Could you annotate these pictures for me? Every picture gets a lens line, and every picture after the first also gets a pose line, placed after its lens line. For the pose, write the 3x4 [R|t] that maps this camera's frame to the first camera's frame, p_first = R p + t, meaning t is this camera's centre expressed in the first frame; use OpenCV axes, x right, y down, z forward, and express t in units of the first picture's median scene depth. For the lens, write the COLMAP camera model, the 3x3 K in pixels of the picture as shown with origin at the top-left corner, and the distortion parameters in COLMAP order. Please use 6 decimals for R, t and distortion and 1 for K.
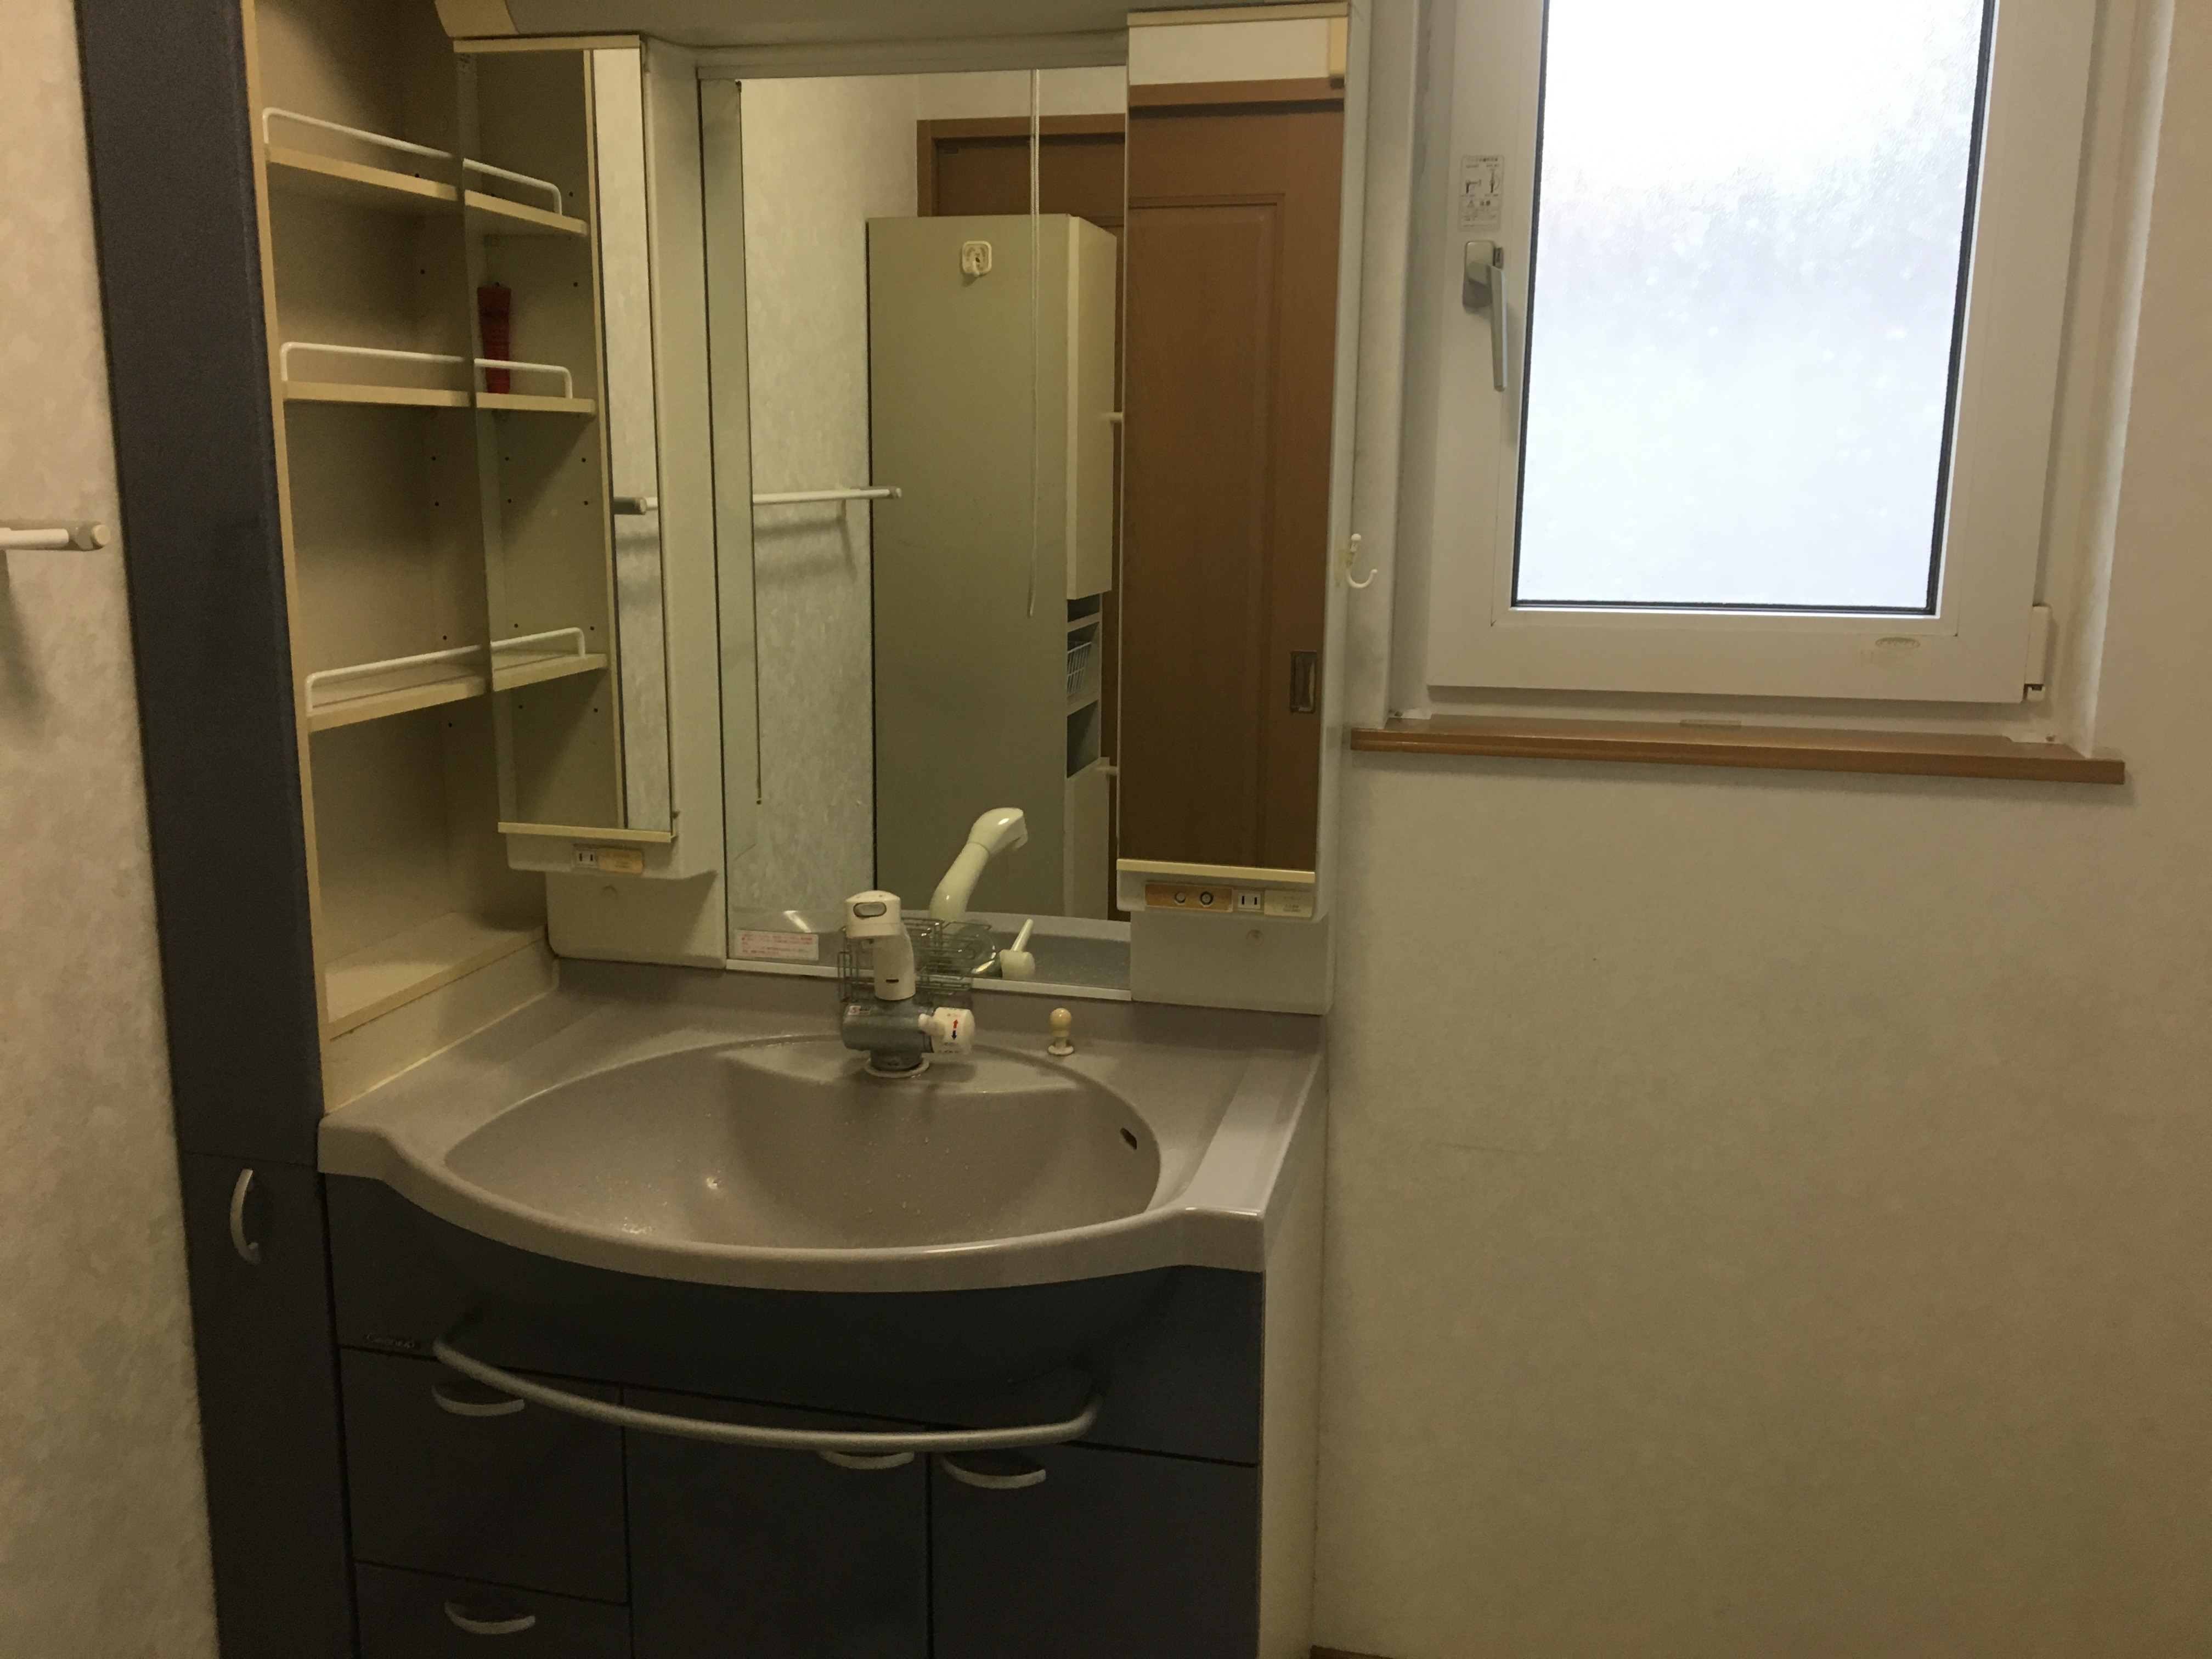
lens RADIAL K [[1865.5, 0, 1106.0], [0, 1865.5, 829.5], [0, 0, 1]] dist [0.008859, 0.001838]
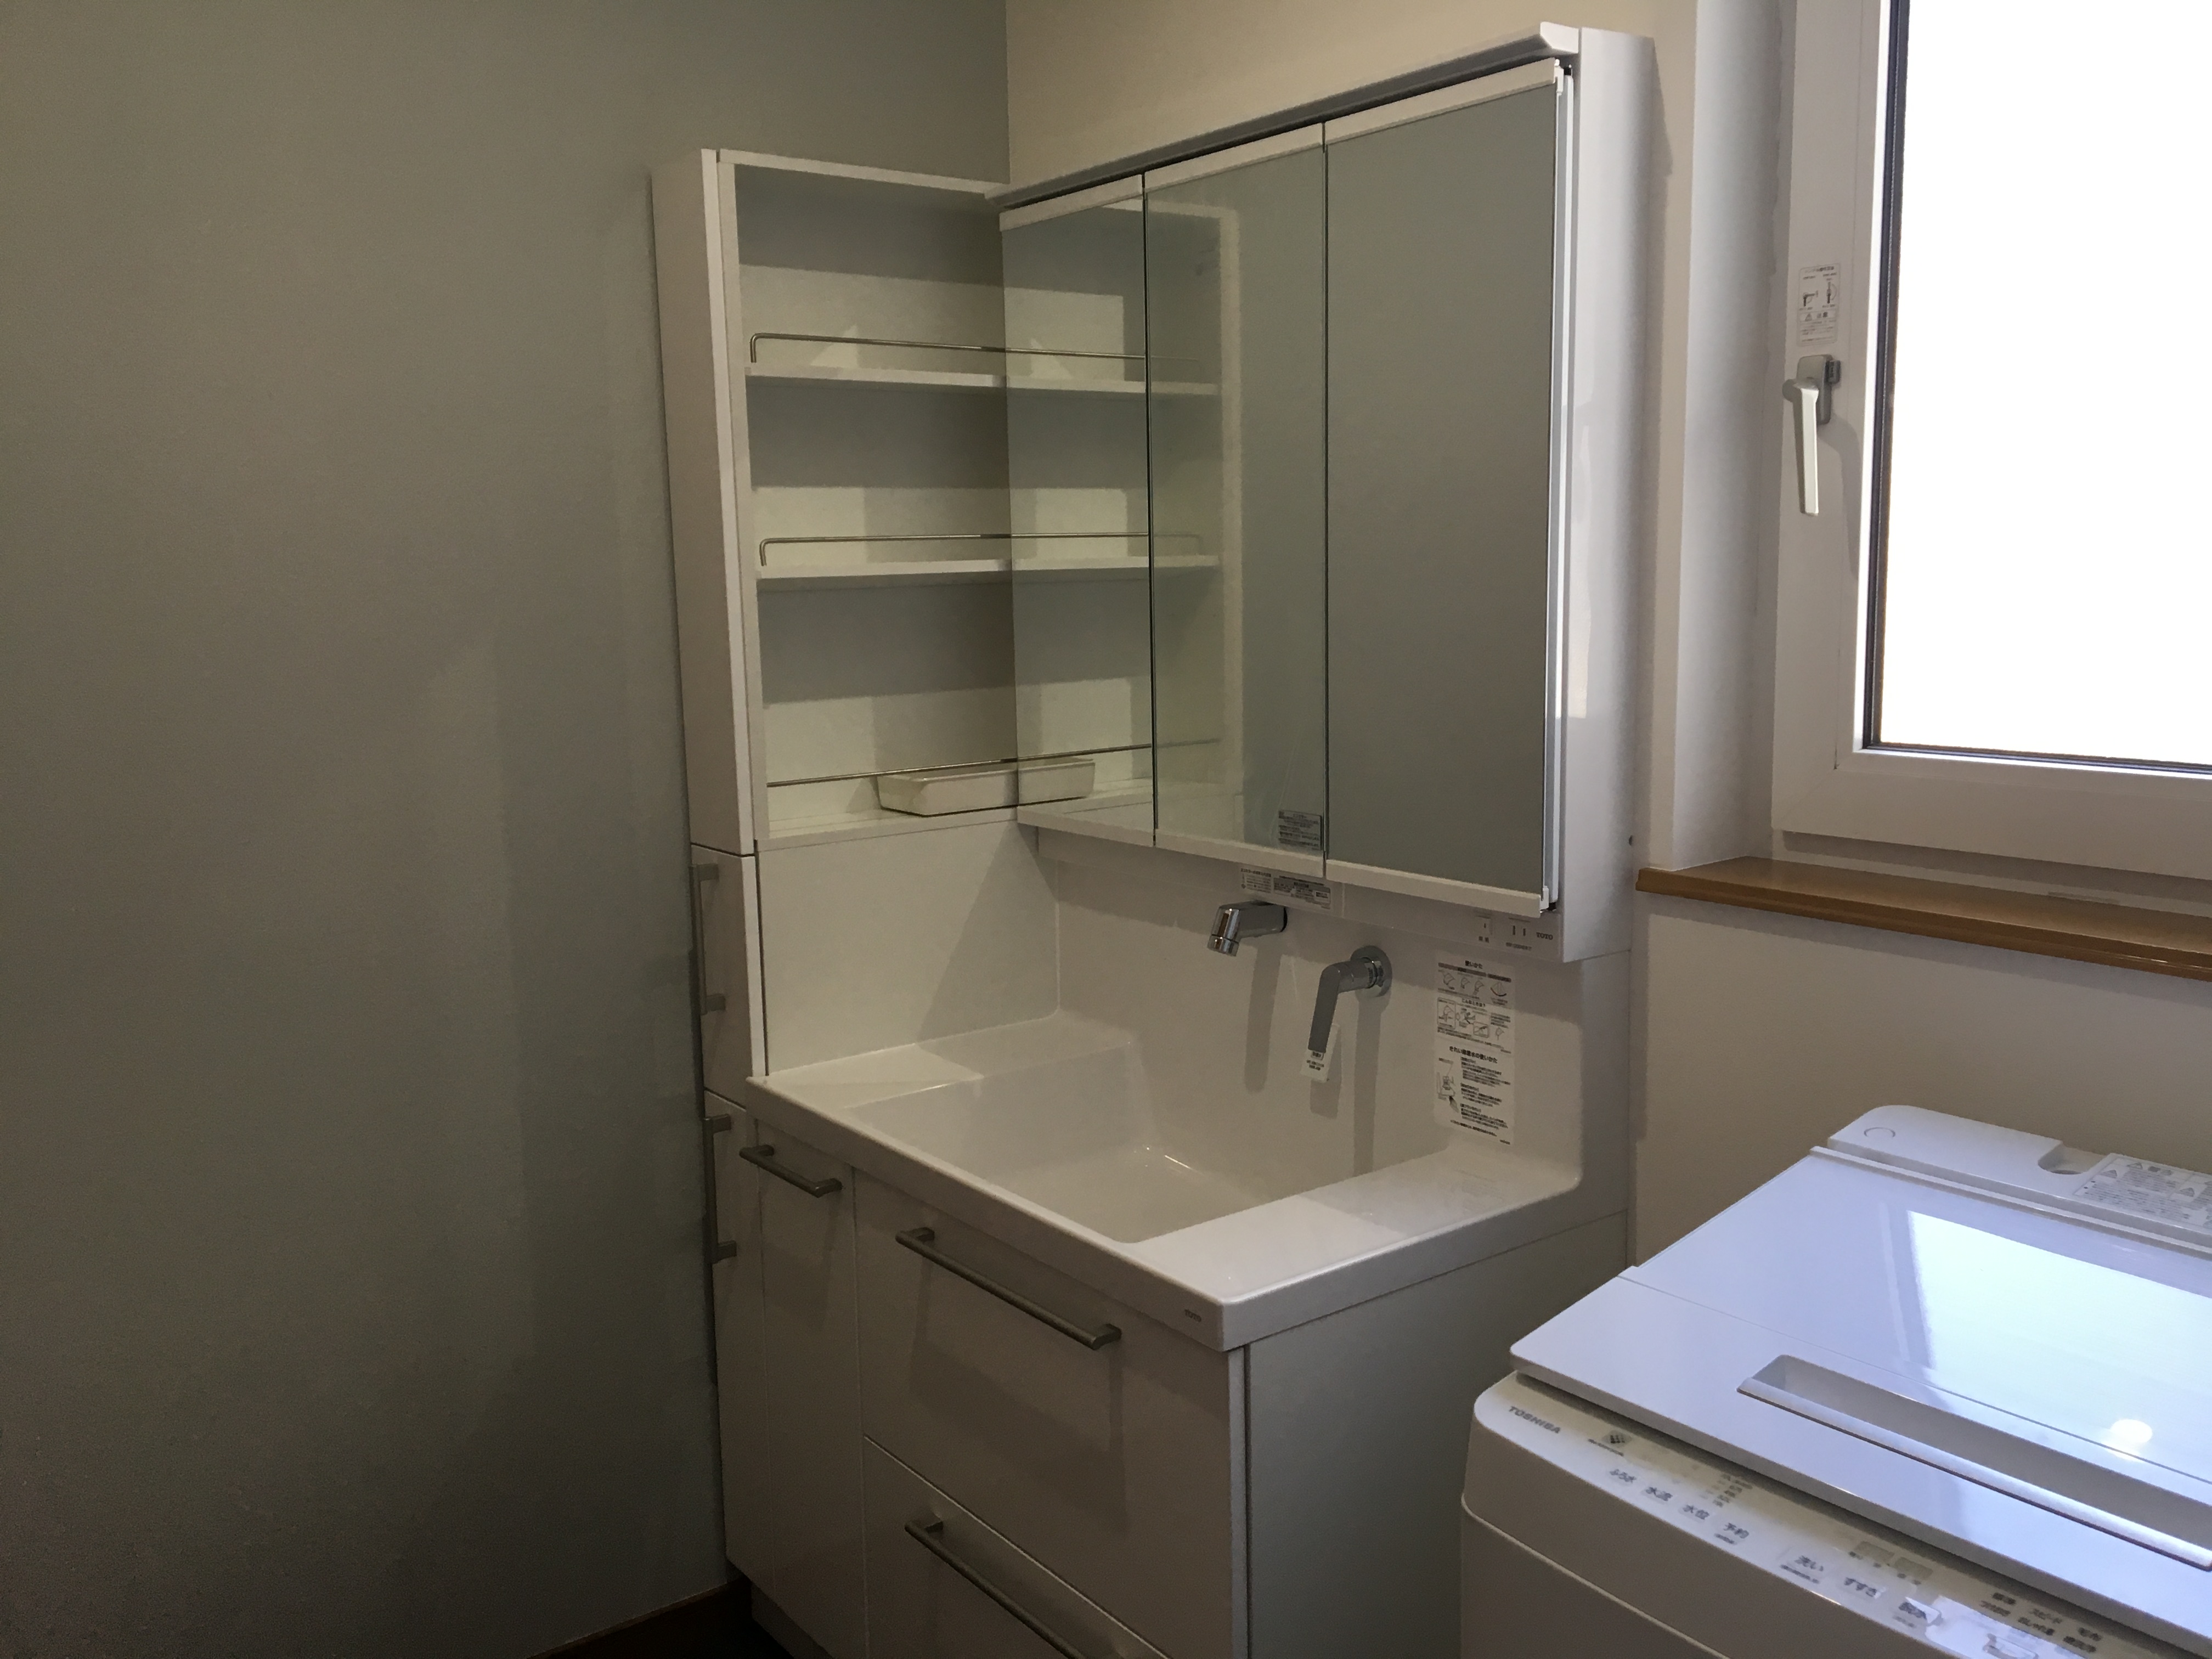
lens RADIAL K [[1865.5, 0, 1106.0], [0, 1865.5, 829.5], [0, 0, 1]] dist [0.008859, 0.001838]
pose [[0.767788, 0.074720, -0.636332, 0.537885], [-0.107335, 0.994141, -0.012773, -0.031546], [0.631649, 0.078107, 0.771310, 0.080010]]
